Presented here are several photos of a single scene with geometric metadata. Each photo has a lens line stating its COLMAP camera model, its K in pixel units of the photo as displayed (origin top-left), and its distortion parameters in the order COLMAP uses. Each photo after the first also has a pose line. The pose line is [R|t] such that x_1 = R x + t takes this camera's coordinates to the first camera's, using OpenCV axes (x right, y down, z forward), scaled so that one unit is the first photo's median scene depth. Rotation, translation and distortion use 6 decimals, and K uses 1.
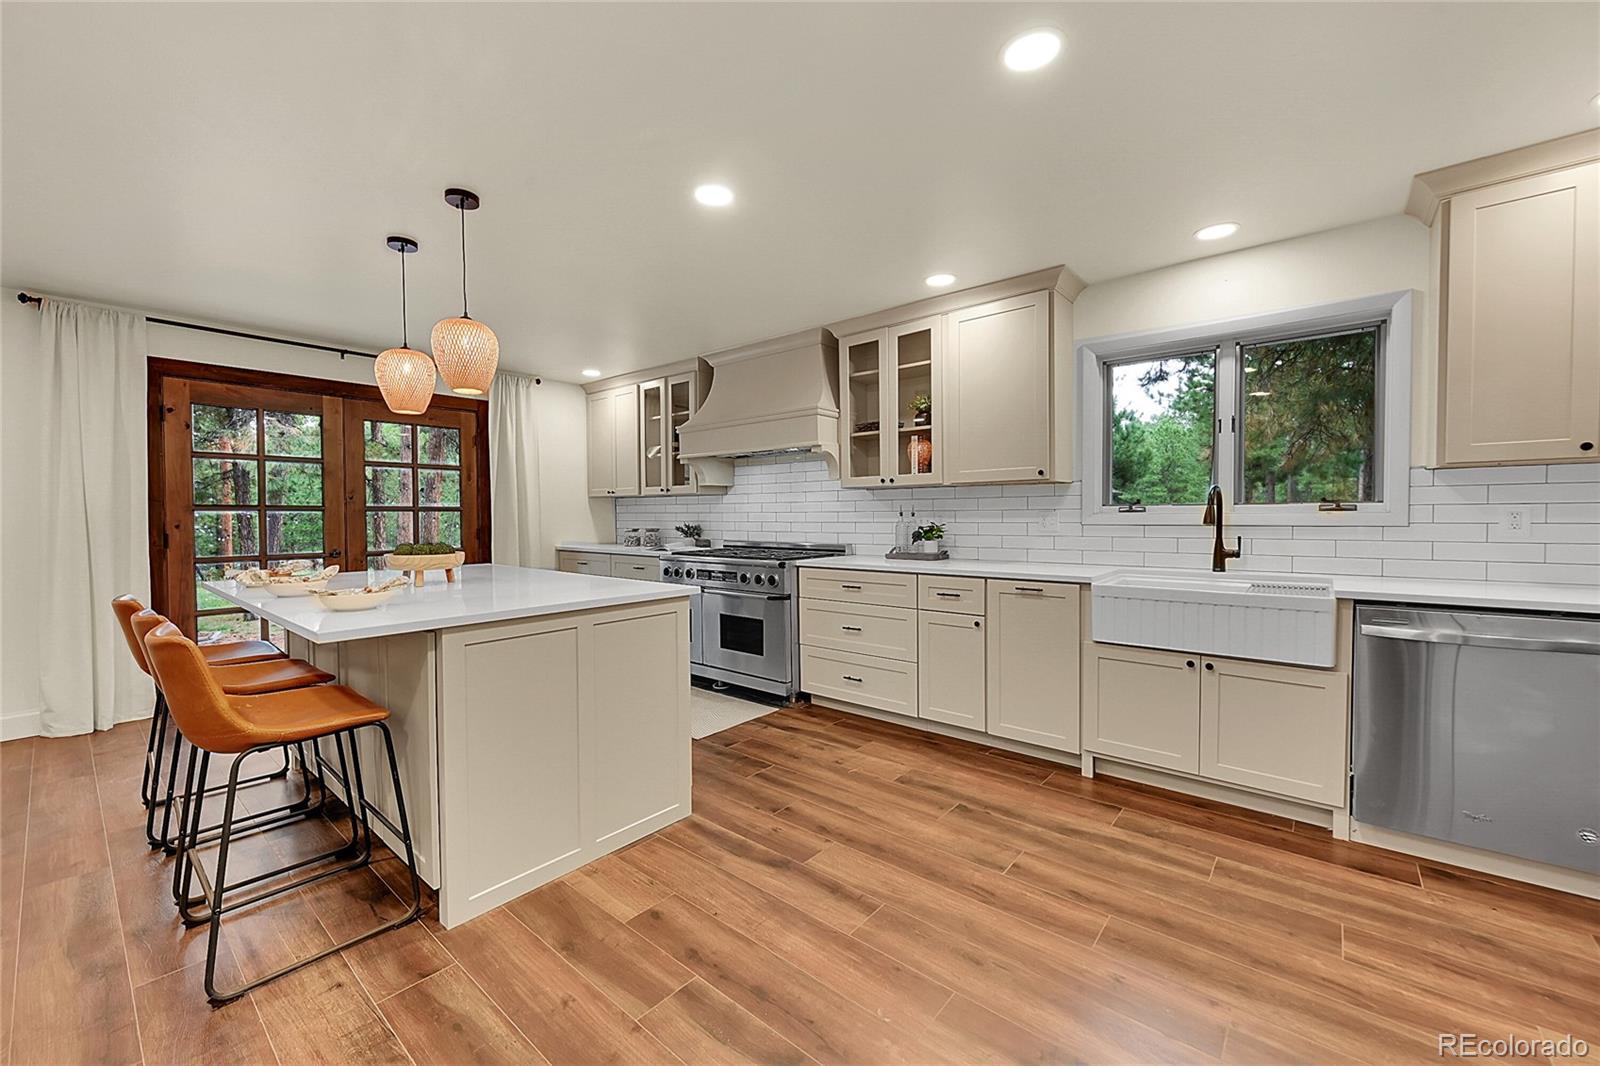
lens RADIAL K [[628.7, 0, 802.4], [0, 628.7, 532.9], [0, 0, 1]] dist [-0.002817, -0.000147]
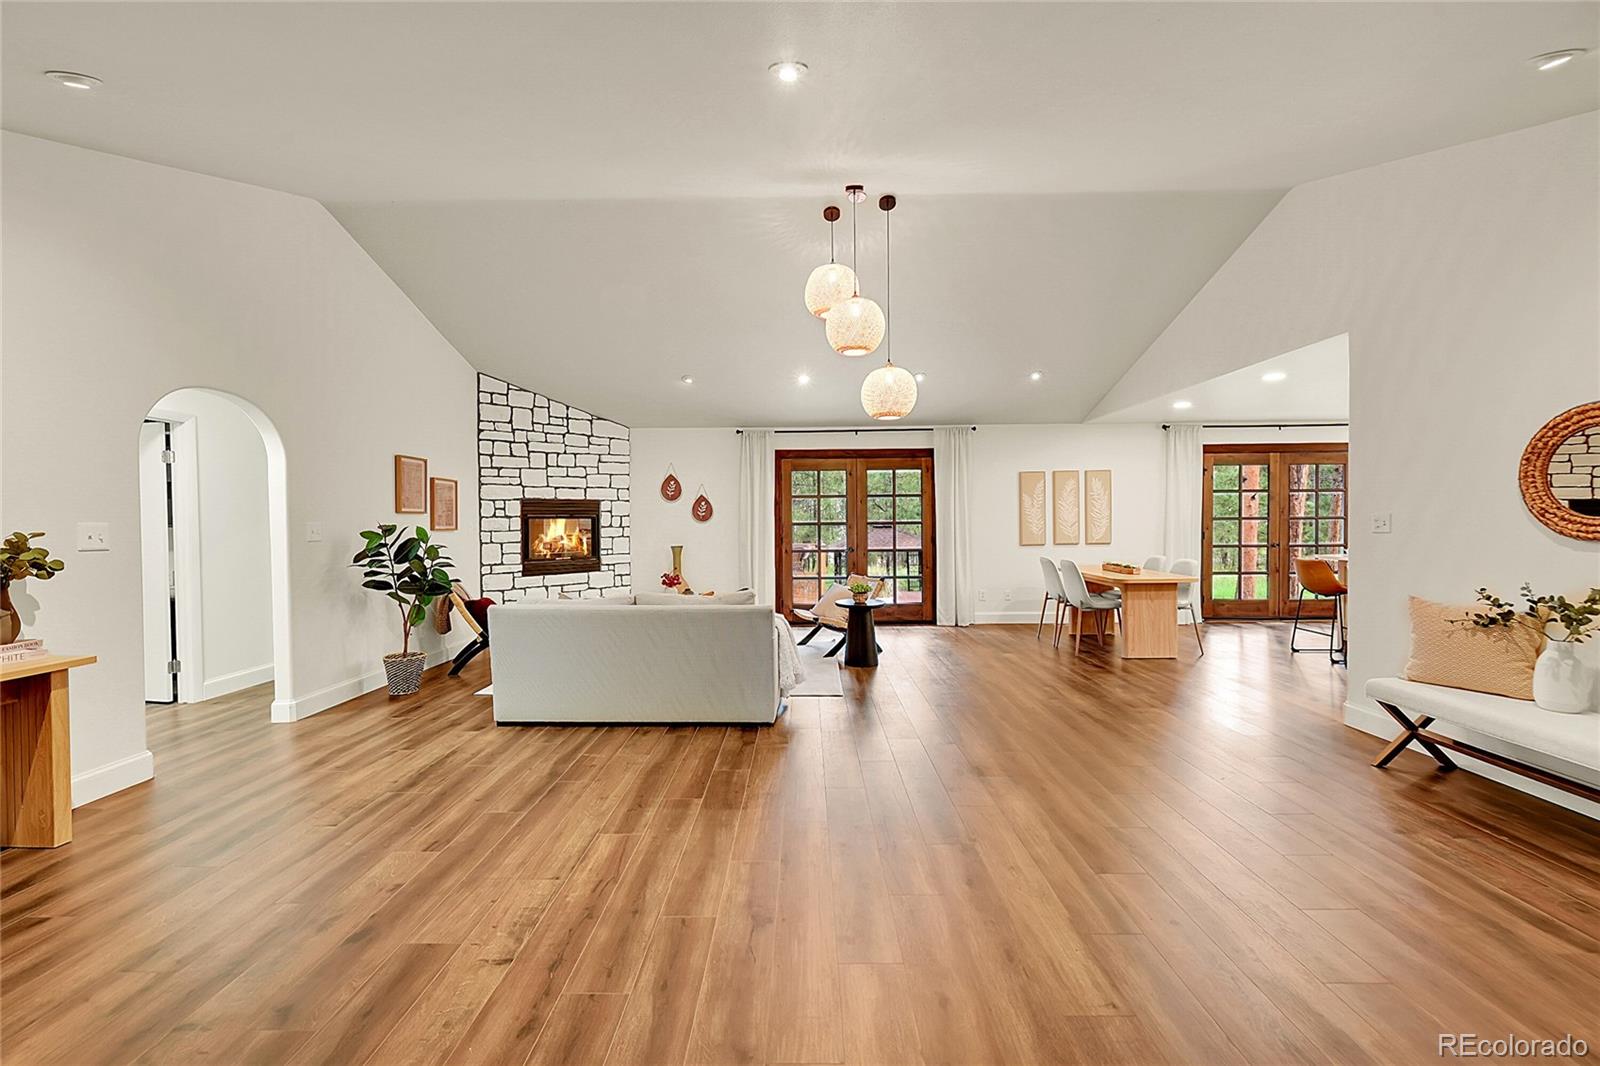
lens RADIAL K [[628.7, 0, 798.2], [0, 628.7, 531.0], [0, 0, 1]] dist [-0.002817, -0.000147]
pose [[0.629486, 0.010526, -0.776940, -0.355095], [-0.014500, 0.999893, 0.001799, 0.016569], [0.776876, 0.010134, 0.629572, -1.623190]]
